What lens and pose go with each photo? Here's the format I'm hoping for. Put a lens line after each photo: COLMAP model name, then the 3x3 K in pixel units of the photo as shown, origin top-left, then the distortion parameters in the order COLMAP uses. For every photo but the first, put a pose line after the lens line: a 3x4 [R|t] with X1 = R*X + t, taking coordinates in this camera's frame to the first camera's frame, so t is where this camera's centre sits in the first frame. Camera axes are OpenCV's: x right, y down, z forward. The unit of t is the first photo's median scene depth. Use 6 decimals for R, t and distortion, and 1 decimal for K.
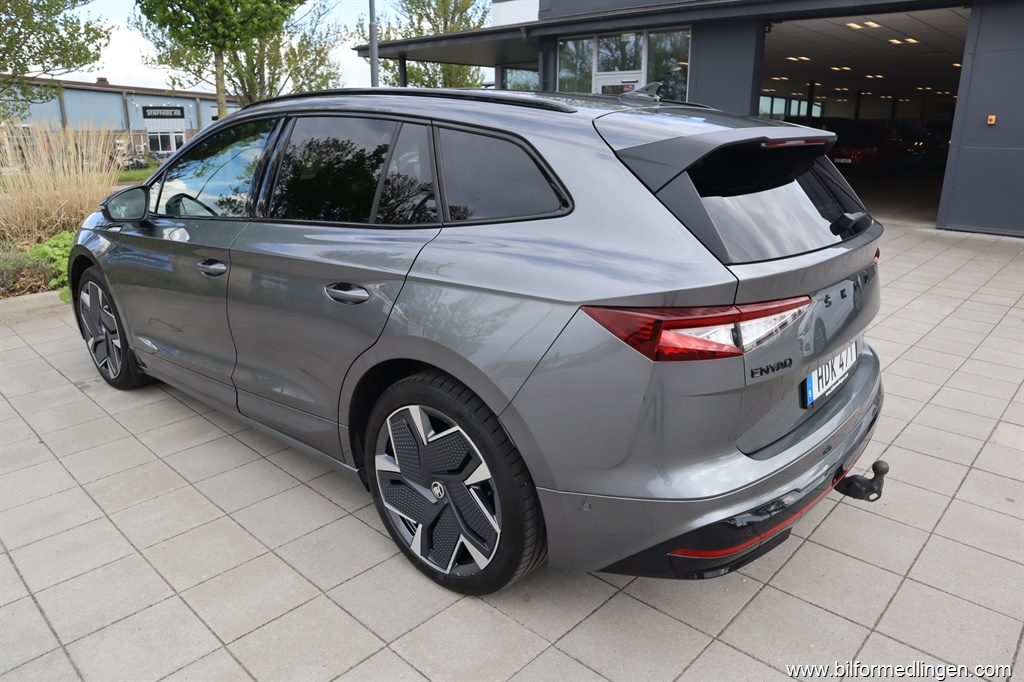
lens RADIAL K [[710.7, 0, 509.5], [0, 710.7, 337.9], [0, 0, 1]] dist [-0.126165, 0.077533]
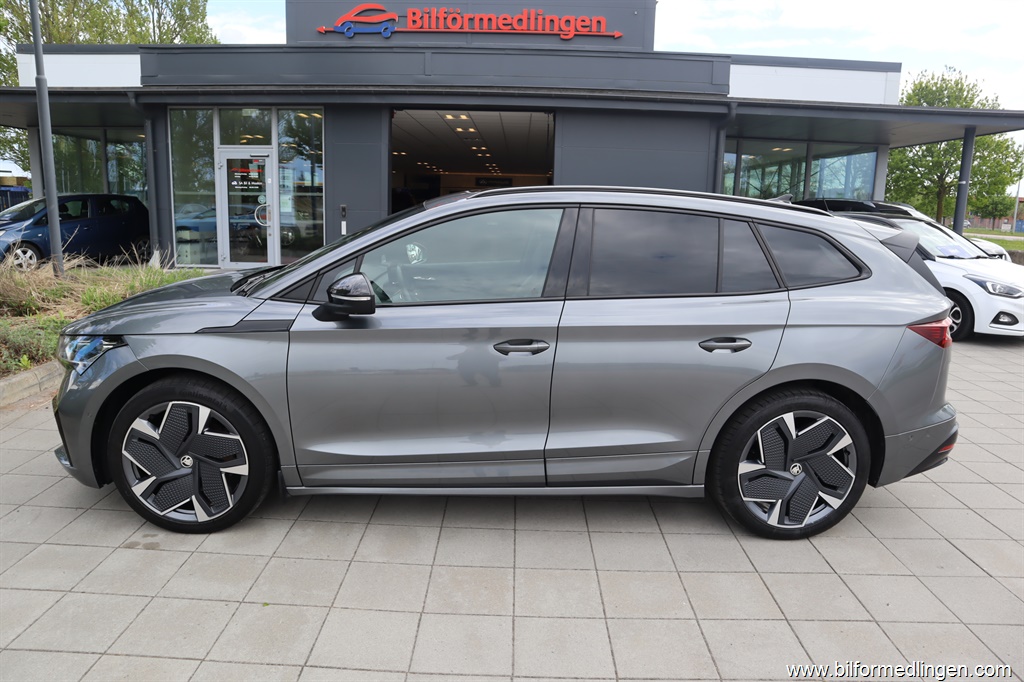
lens RADIAL K [[710.7, 0, 509.5], [0, 710.7, 337.9], [0, 0, 1]] dist [-0.126165, 0.077533]
pose [[0.736291, -0.112858, 0.667187, -1.208575], [0.173400, 0.984539, -0.024821, -0.097226], [-0.654070, 0.133966, 0.744477, 0.236193]]
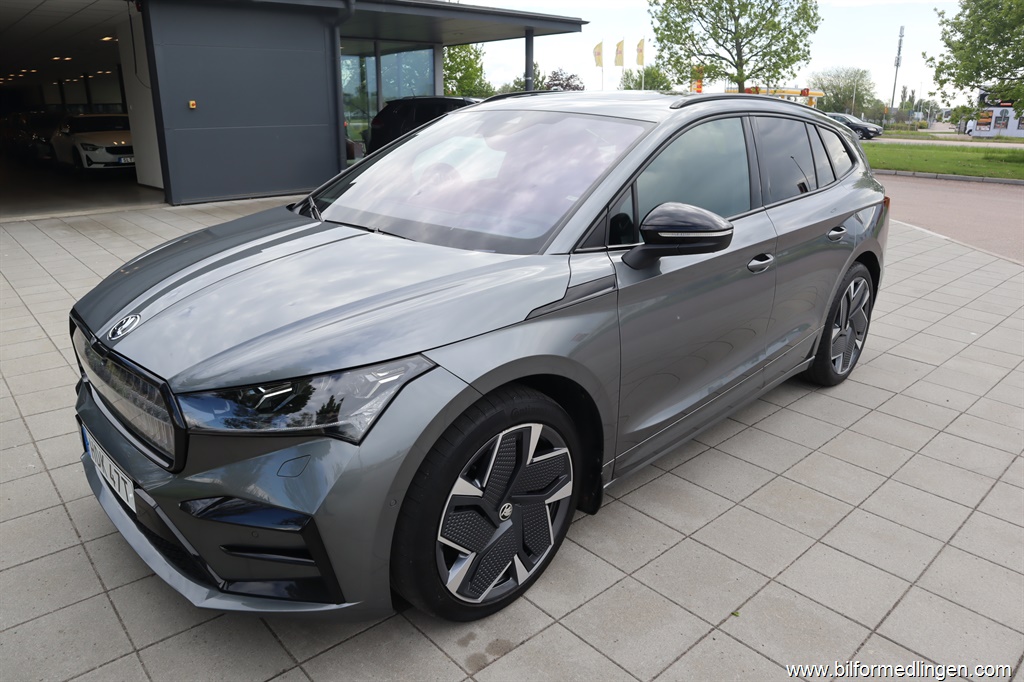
lens RADIAL K [[710.7, 0, 509.5], [0, 710.7, 337.9], [0, 0, 1]] dist [-0.126165, 0.077533]
pose [[0.080678, -0.310644, 0.947096, -1.545376], [0.287482, 0.917066, 0.276306, -0.410132], [-0.954382, 0.249981, 0.163292, 1.278728]]
